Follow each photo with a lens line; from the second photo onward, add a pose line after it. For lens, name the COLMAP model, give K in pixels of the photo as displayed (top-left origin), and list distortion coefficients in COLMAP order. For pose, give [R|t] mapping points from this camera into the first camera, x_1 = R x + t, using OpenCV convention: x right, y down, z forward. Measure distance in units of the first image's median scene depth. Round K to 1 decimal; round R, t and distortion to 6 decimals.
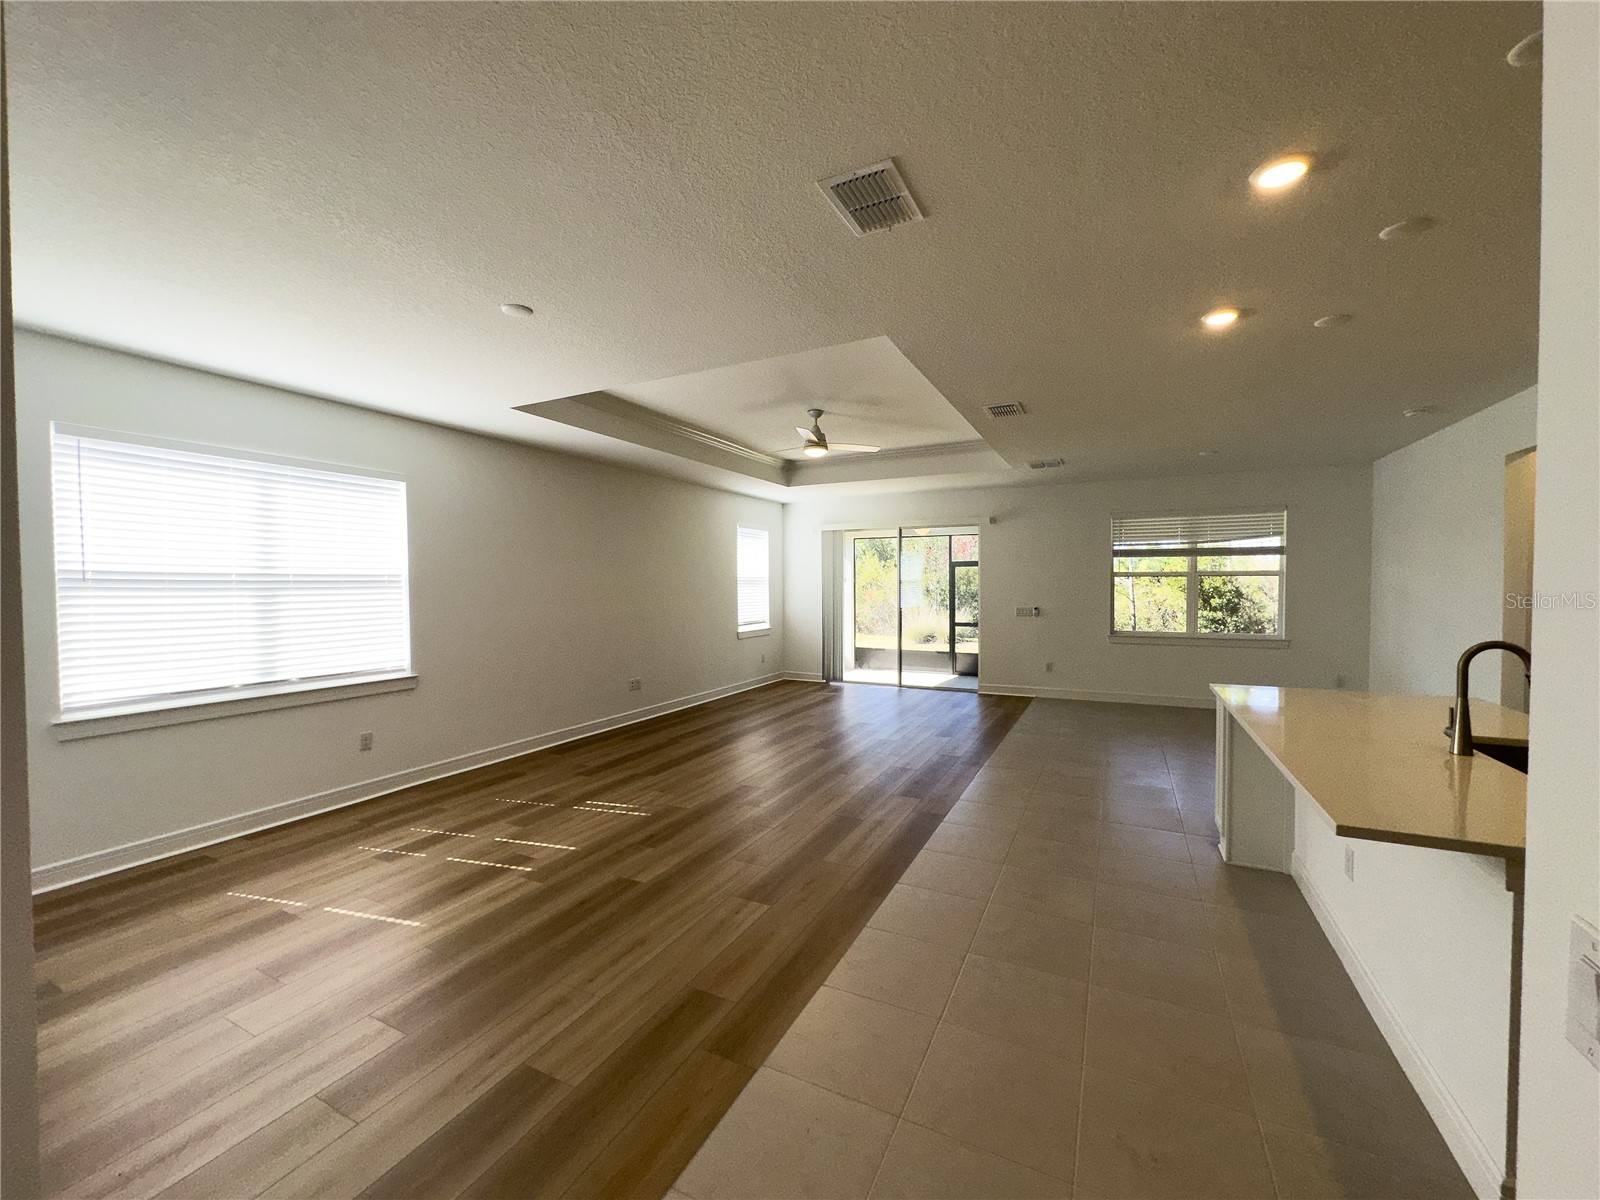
lens RADIAL K [[634.7, 0, 800.0], [0, 634.7, 600.0], [0, 0, 1]] dist [-0.001741, 0.000120]
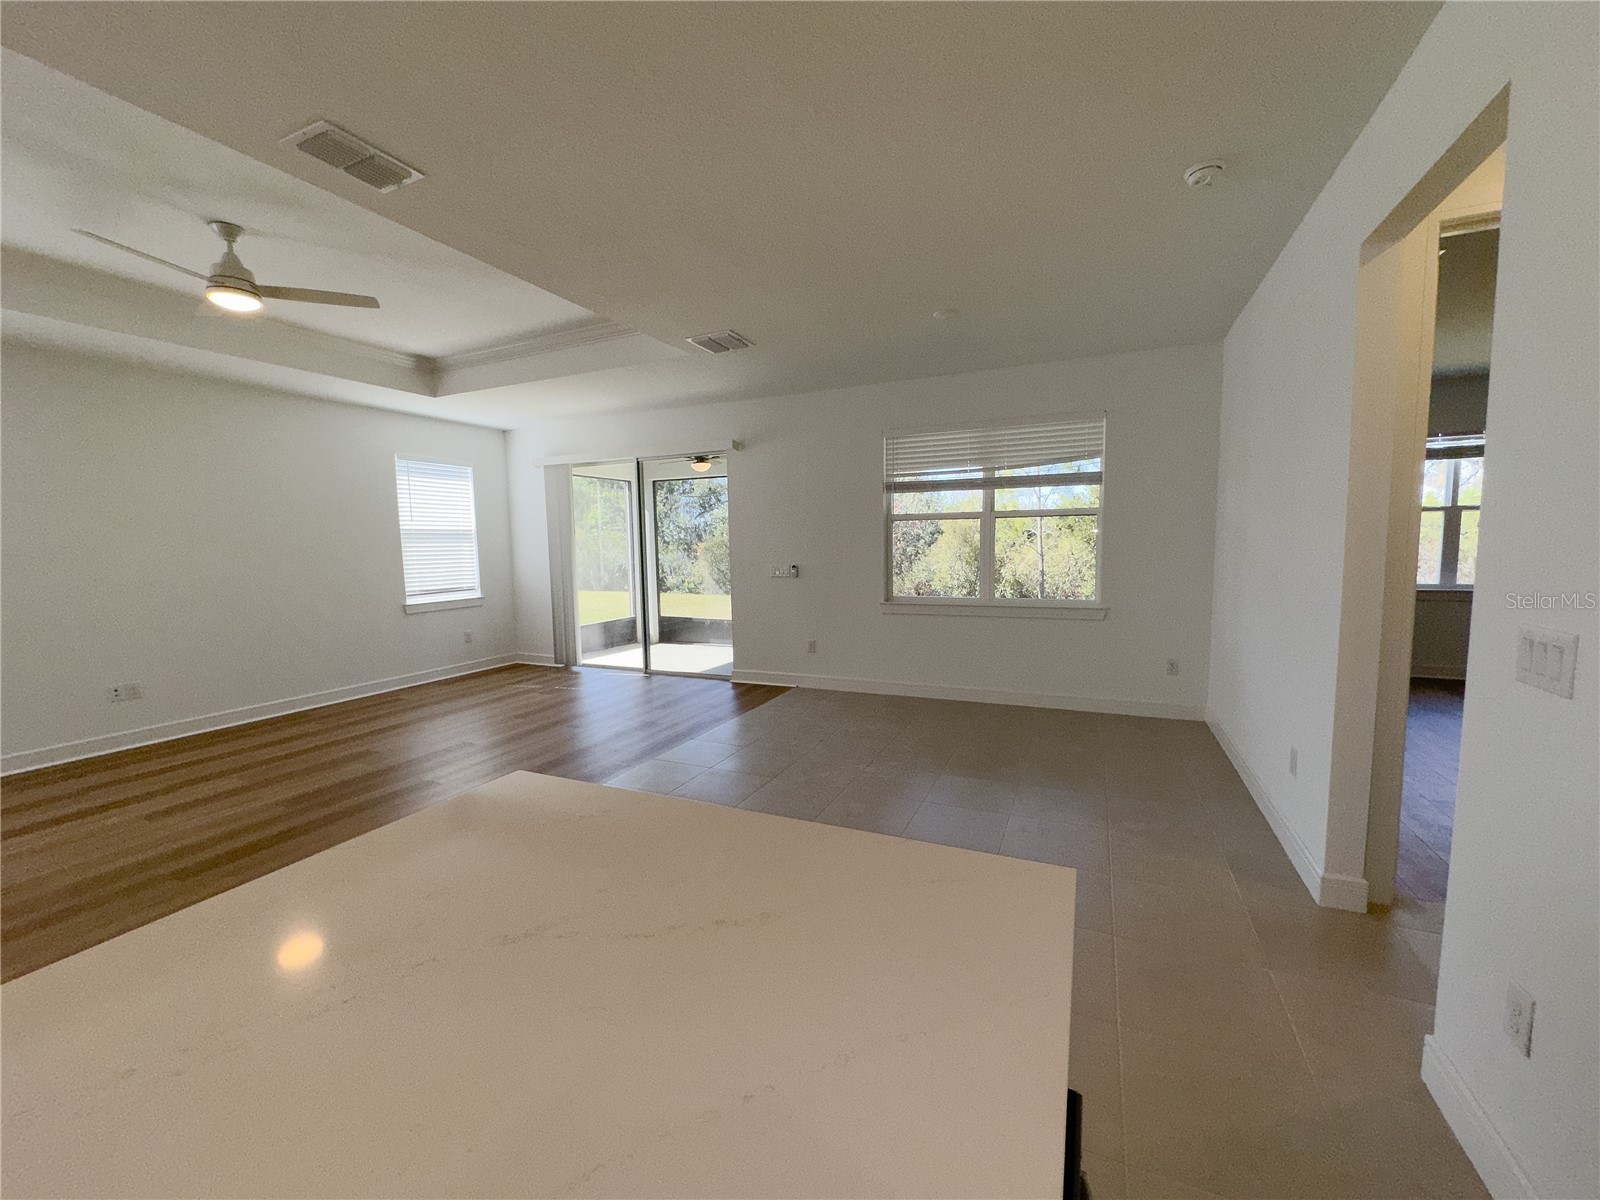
lens RADIAL K [[634.7, 0, 800.0], [0, 634.7, 600.0], [0, 0, 1]] dist [-0.001741, 0.000120]
pose [[0.999316, -0.016225, 0.033222, 0.382237], [0.013975, 0.997663, 0.066878, 0.003448], [-0.034230, -0.066368, 0.997208, 0.295320]]
